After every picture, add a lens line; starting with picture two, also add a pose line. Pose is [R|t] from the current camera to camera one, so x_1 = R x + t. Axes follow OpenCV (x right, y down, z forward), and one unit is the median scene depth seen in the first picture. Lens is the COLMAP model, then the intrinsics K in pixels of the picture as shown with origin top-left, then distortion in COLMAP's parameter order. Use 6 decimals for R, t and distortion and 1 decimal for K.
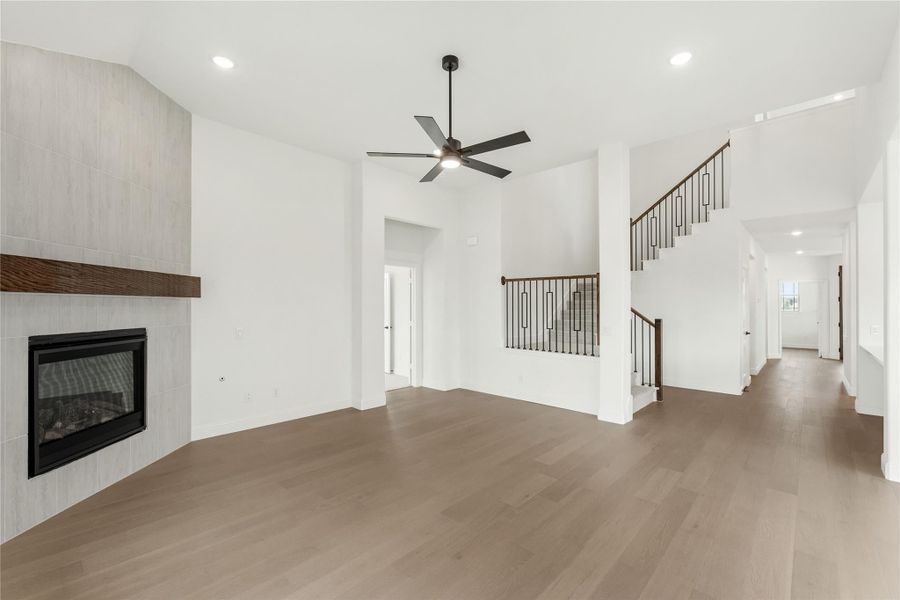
lens RADIAL K [[391.6, 0, 450.6], [0, 391.6, 303.6], [0, 0, 1]] dist [-0.001734, 0.000820]
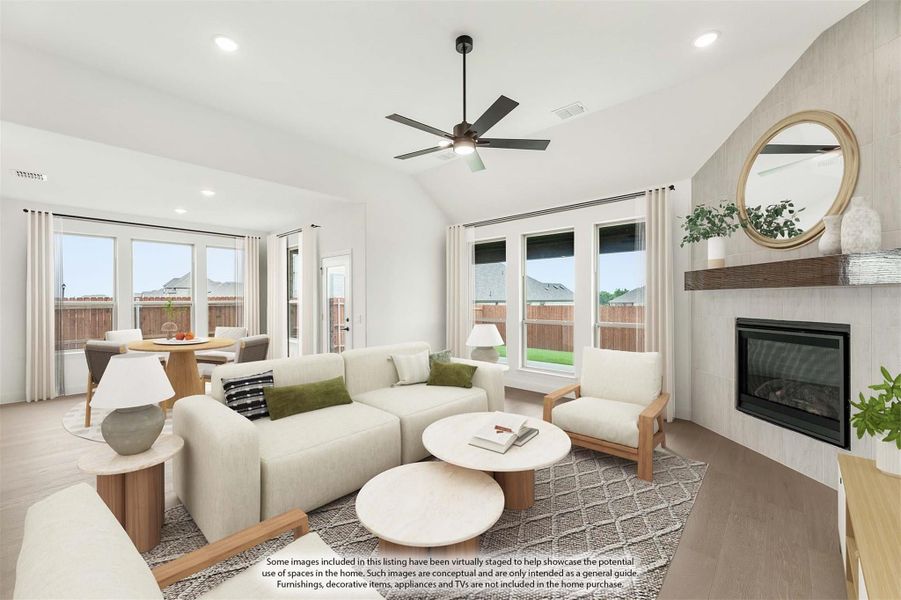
lens RADIAL K [[374.8, 0, 450.1], [0, 374.8, 303.4], [0, 0, 1]] dist [0.000057, 0.000196]
pose [[-0.999999, 0.001179, 0.001173, 0.041116], [0.001186, 0.999980, 0.006160, 0.012908], [-0.001166, 0.006161, -0.999980, 1.832882]]
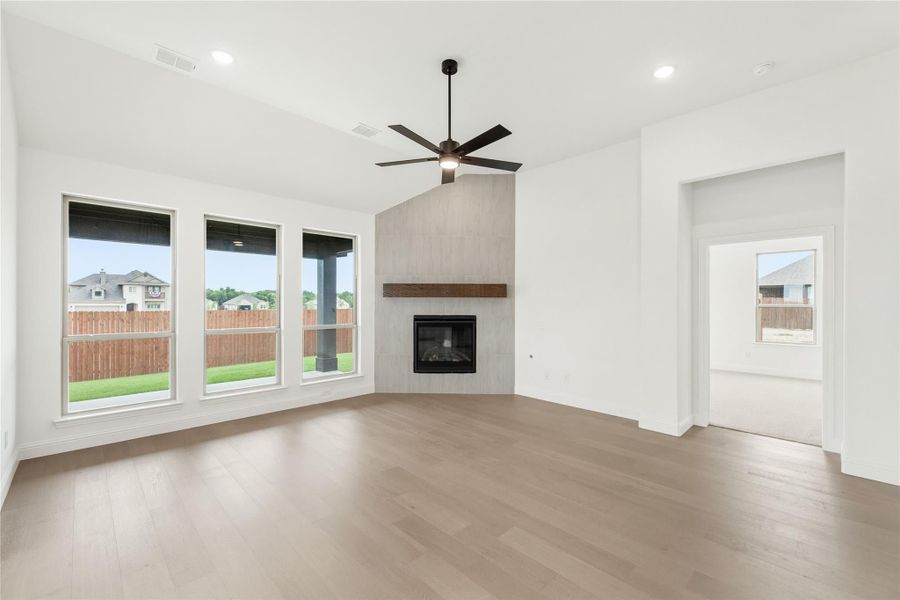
lens RADIAL K [[374.4, 0, 450.5], [0, 374.4, 303.2], [0, 0, 1]] dist [0.000057, 0.000196]
pose [[-0.047996, -0.002682, -0.998844, 0.941861], [0.000021, 0.999996, -0.002686, 0.011375], [0.998848, -0.000150, -0.047996, 0.993461]]
